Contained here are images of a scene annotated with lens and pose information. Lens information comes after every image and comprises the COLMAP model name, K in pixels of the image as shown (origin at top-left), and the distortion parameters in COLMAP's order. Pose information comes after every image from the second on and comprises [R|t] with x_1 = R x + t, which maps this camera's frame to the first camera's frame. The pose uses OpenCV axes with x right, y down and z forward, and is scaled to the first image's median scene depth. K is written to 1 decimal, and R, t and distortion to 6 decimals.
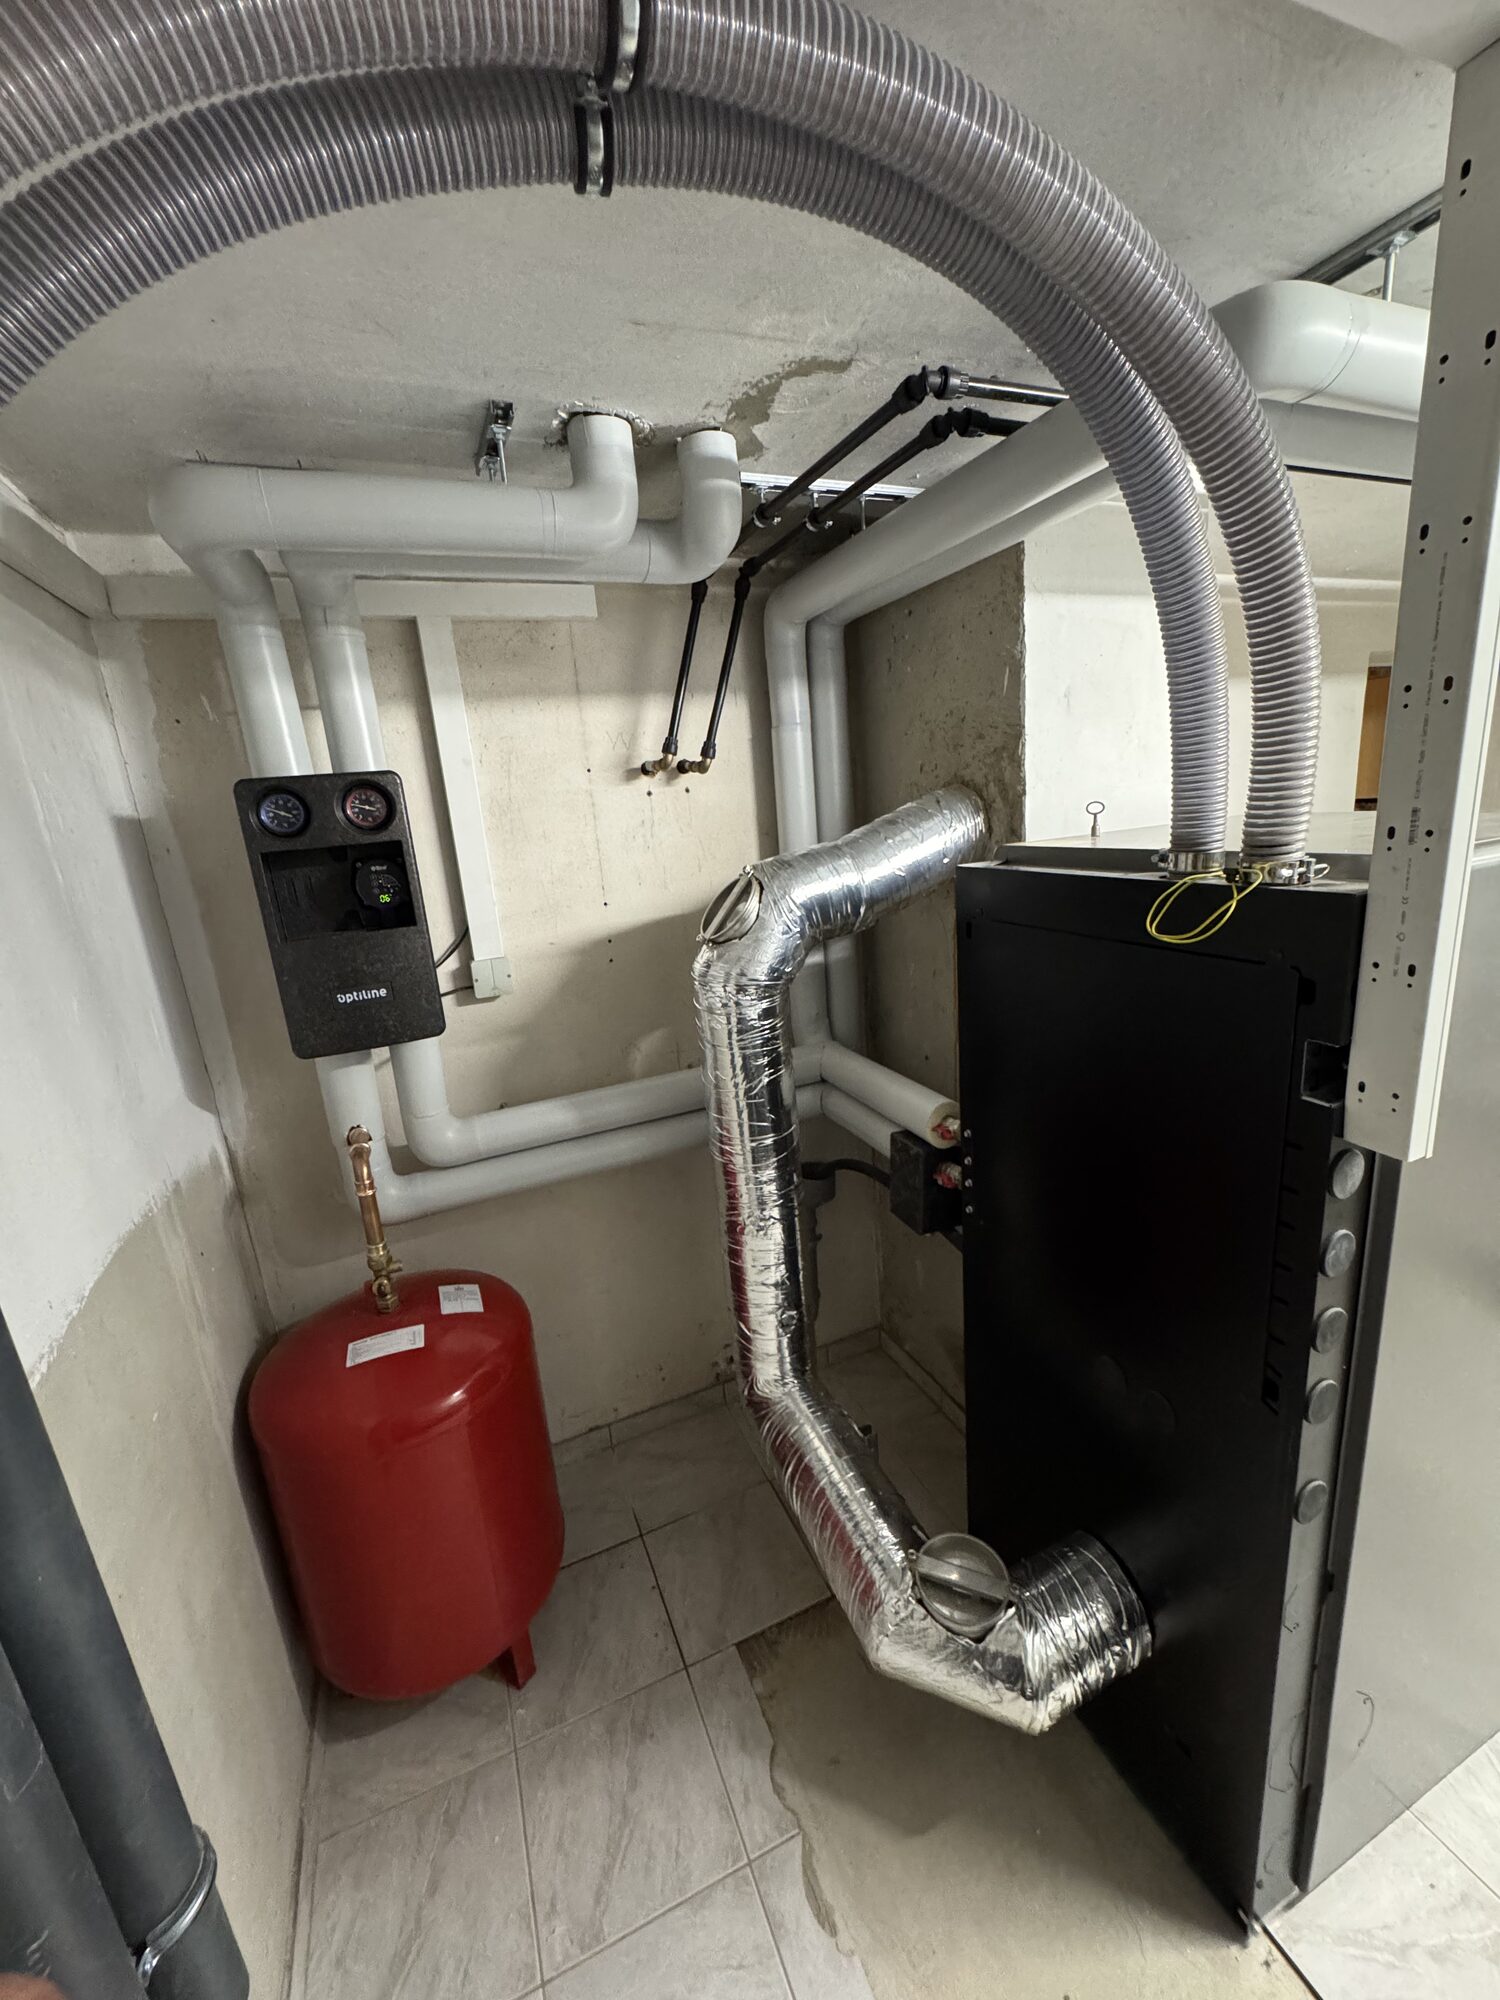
lens RADIAL K [[783.2, 0, 746.5], [0, 783.2, 993.1], [0, 0, 1]] dist [-0.010514, 0.000278]
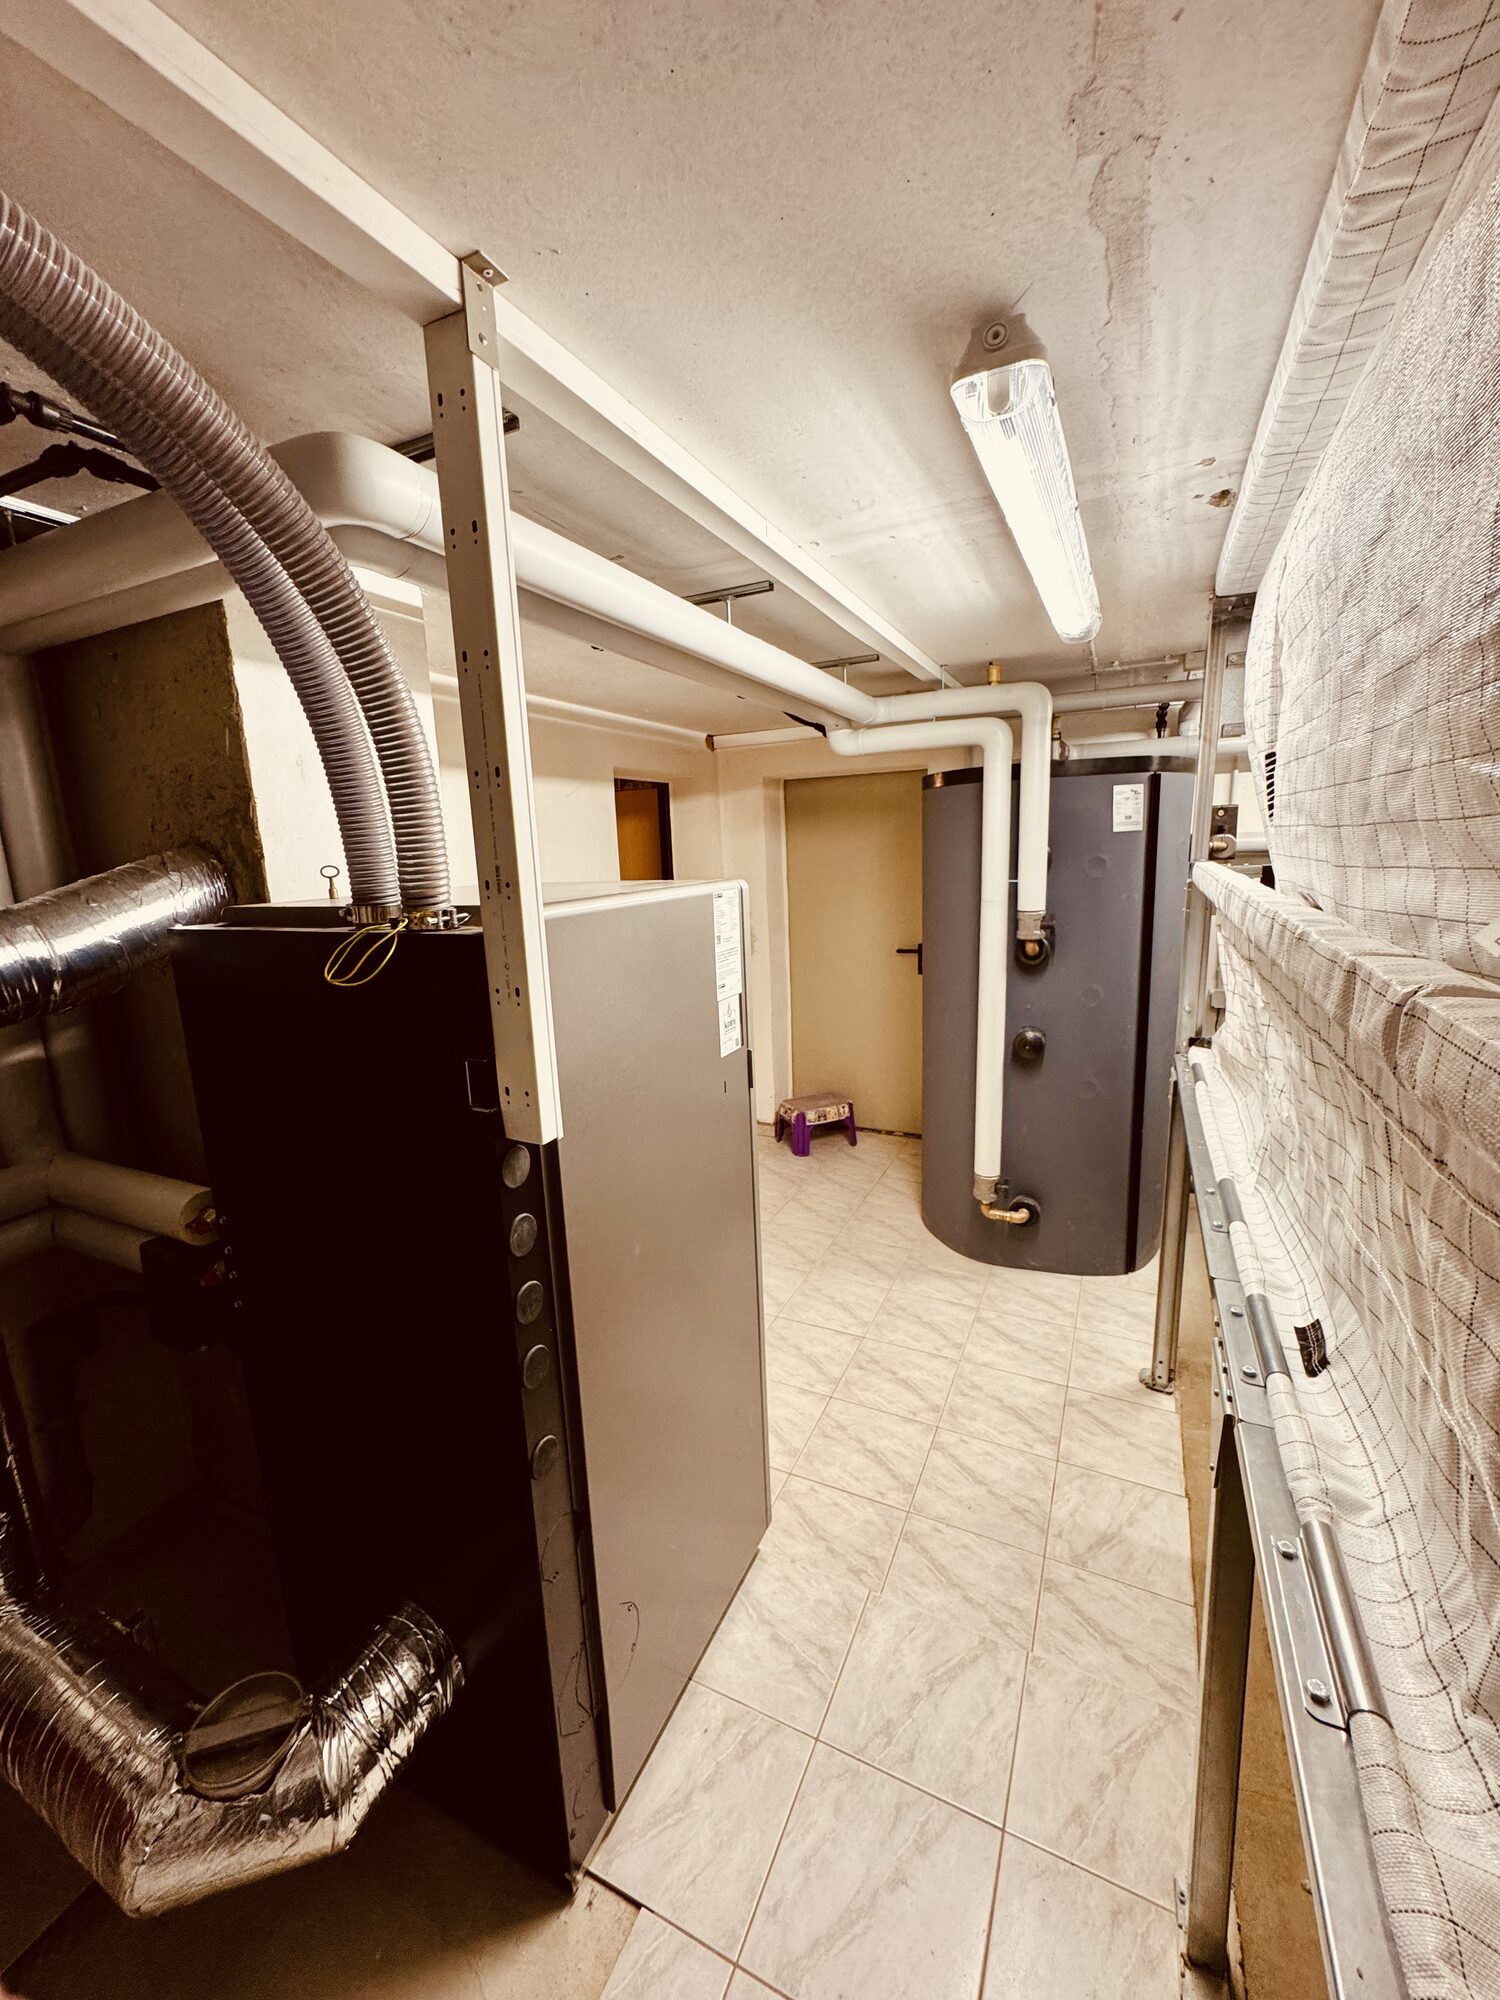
lens RADIAL K [[783.2, 0, 746.5], [0, 783.2, 993.1], [0, 0, 1]] dist [-0.010514, 0.000278]
pose [[0.744625, -0.067870, 0.664023, 0.183292], [0.135666, 0.989441, -0.051003, 0.056381], [-0.653550, 0.128063, 0.745971, -0.126325]]
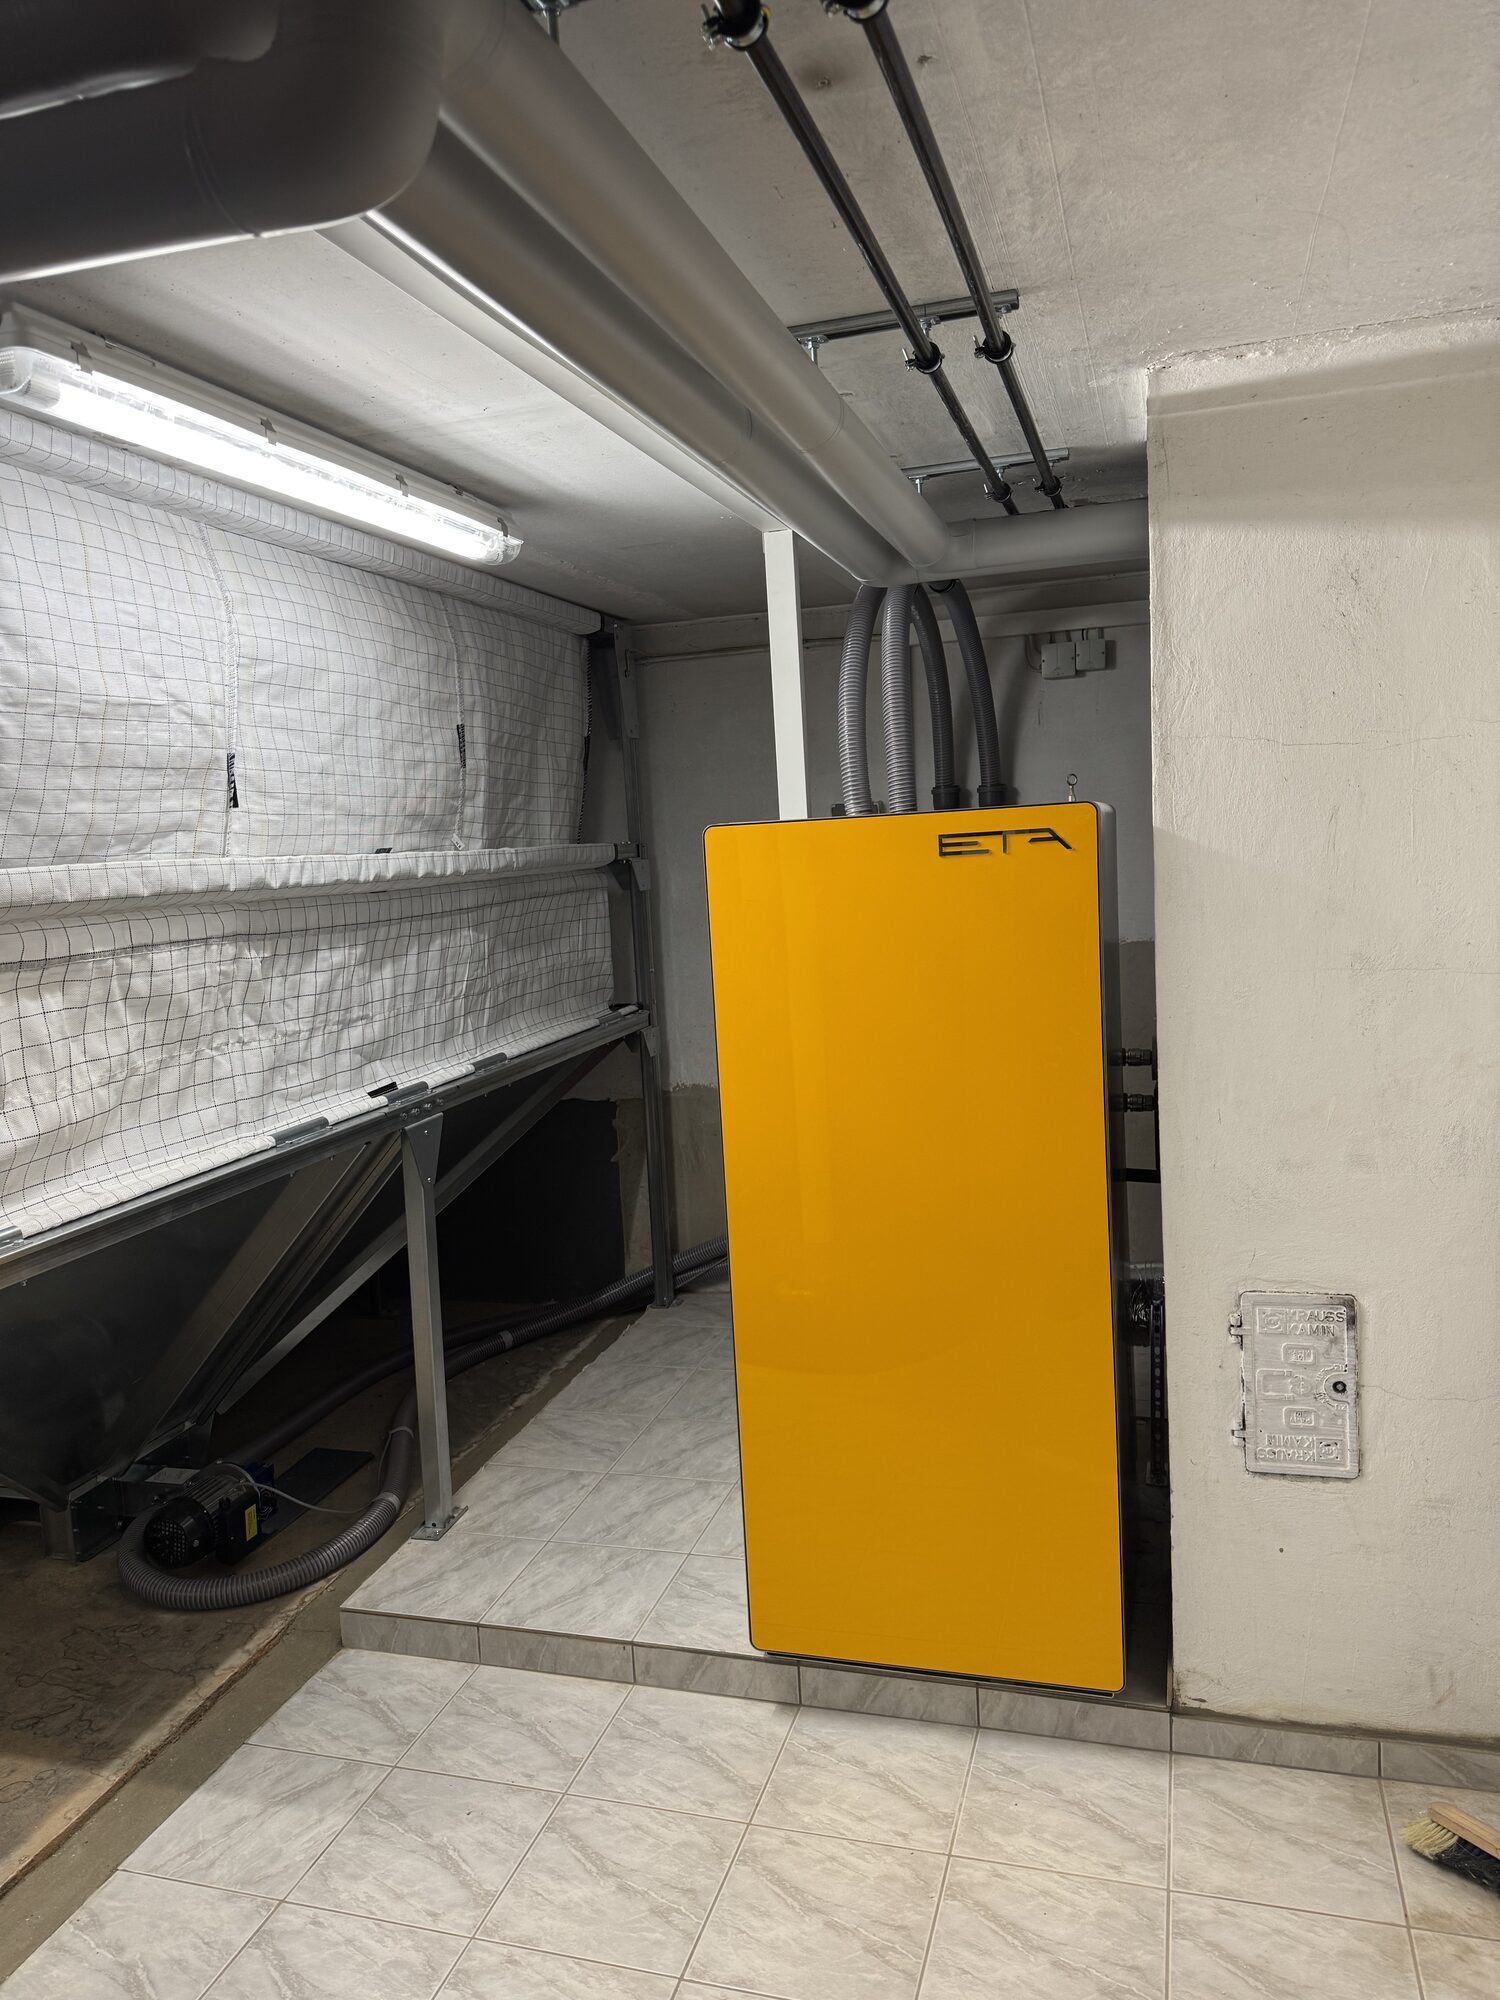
lens RADIAL K [[1427.0, 0, 747.1], [0, 1427.0, 991.2], [0, 0, 1]] dist [0.037335, -0.002572]
pose [[-0.625563, 0.204543, -0.752883, 2.742585], [-0.074080, 0.945087, 0.318312, -0.668911], [0.776648, 0.254898, -0.576059, 2.238051]]
